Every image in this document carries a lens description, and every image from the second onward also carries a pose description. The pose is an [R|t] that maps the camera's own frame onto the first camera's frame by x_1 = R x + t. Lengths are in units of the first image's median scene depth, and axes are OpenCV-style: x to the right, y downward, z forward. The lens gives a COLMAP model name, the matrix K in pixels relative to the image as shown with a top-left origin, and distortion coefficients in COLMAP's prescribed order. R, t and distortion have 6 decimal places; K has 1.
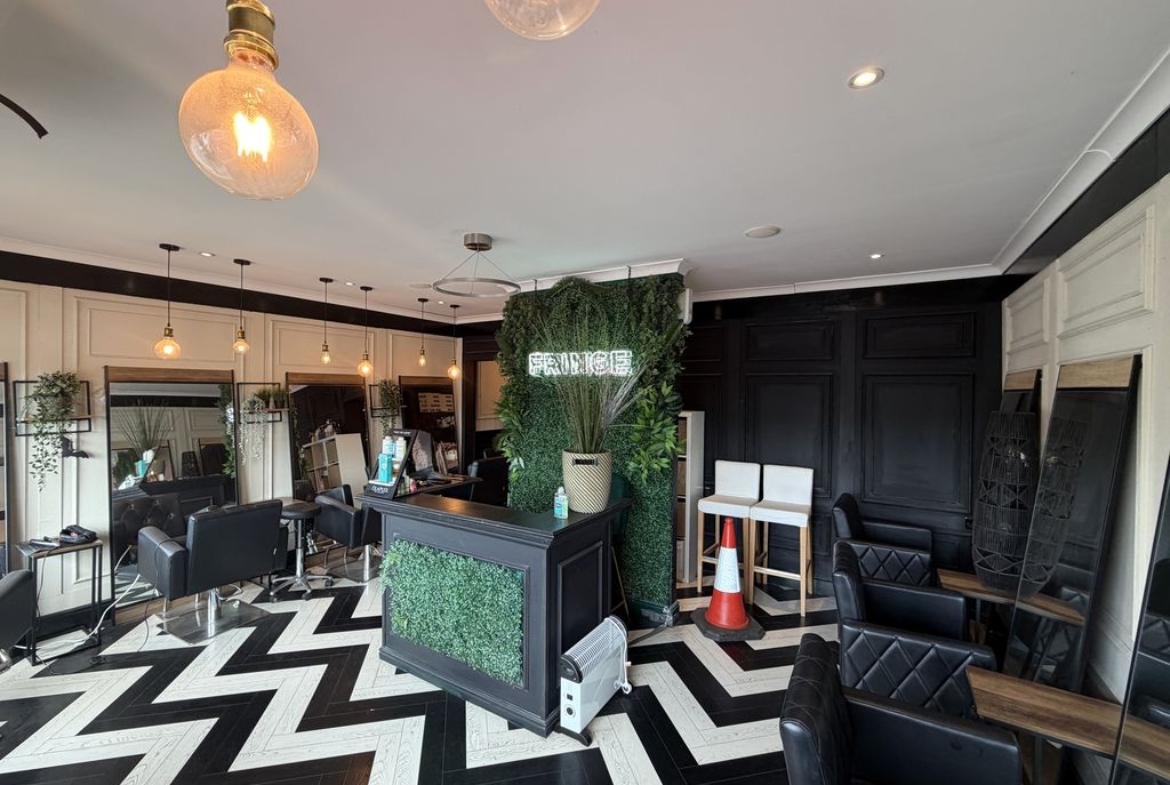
lens RADIAL K [[484.9, 0, 584.5], [0, 484.9, 390.9], [0, 0, 1]] dist [-0.002477, 0.000021]
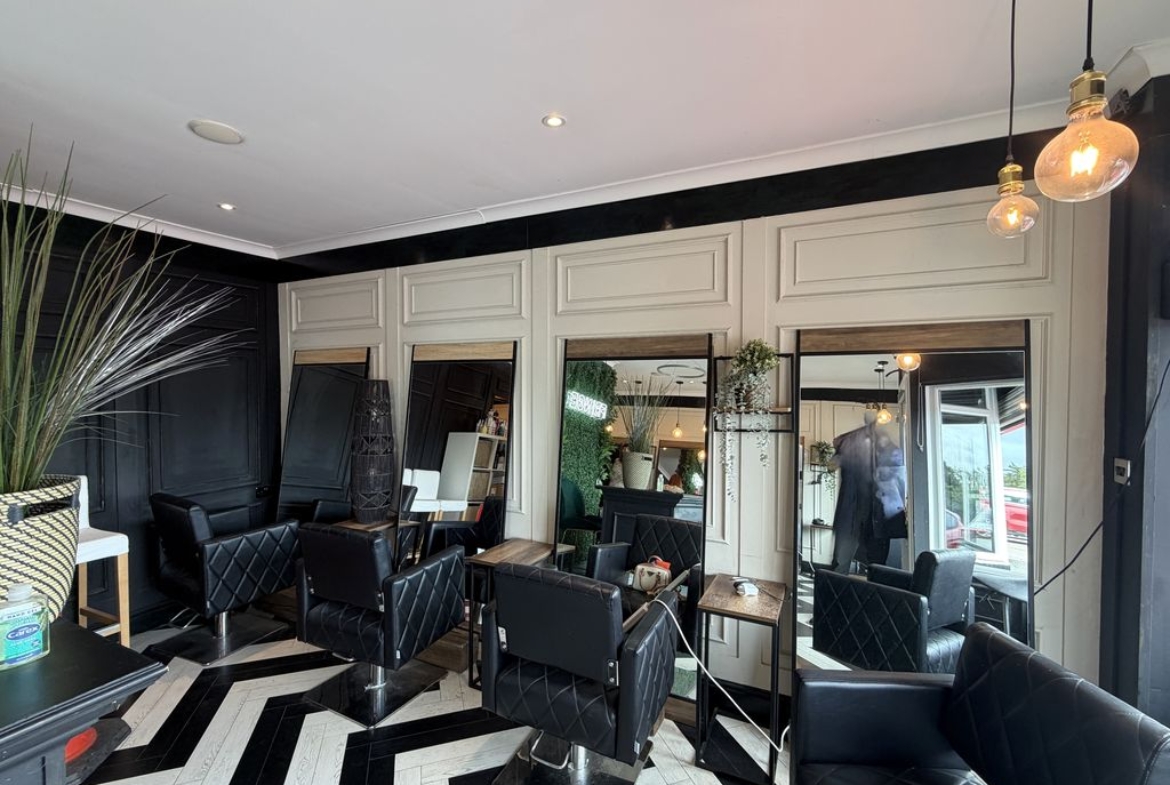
lens RADIAL K [[487.6, 0, 582.1], [0, 487.6, 391.1], [0, 0, 1]] dist [-0.000124, -0.000027]
pose [[-0.067739, -0.030782, 0.997228, -0.409823], [0.000832, 0.999522, 0.030910, 0.033755], [-0.997703, 0.002923, -0.067681, 0.536270]]
